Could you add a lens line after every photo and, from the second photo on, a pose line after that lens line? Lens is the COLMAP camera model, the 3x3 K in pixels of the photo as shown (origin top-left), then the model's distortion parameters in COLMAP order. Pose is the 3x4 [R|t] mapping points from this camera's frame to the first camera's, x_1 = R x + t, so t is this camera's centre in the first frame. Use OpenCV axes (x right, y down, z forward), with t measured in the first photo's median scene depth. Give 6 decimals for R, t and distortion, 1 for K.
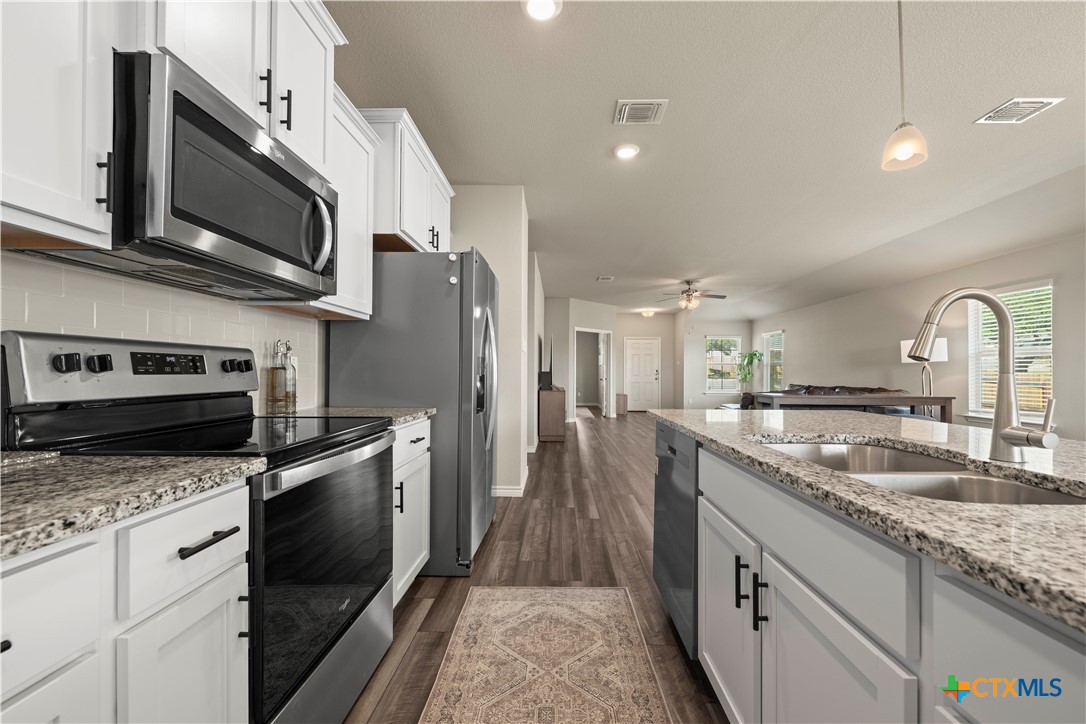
lens RADIAL K [[432.9, 0, 546.2], [0, 432.9, 364.6], [0, 0, 1]] dist [0.000582, -0.000123]
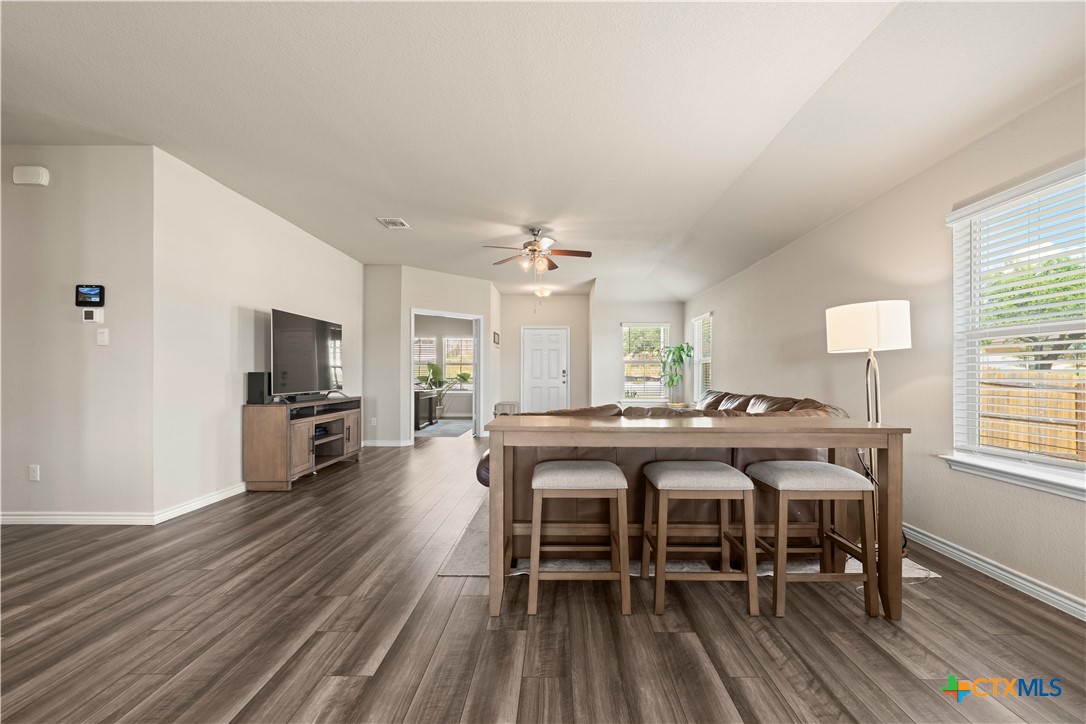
lens RADIAL K [[462.4, 0, 557.2], [0, 462.4, 361.4], [0, 0, 1]] dist [0.021134, -0.000027]
pose [[0.999762, -0.002789, 0.021659, 0.260544], [0.003003, 0.999947, -0.009860, 0.005781], [-0.021631, 0.009923, 0.999717, 0.242221]]
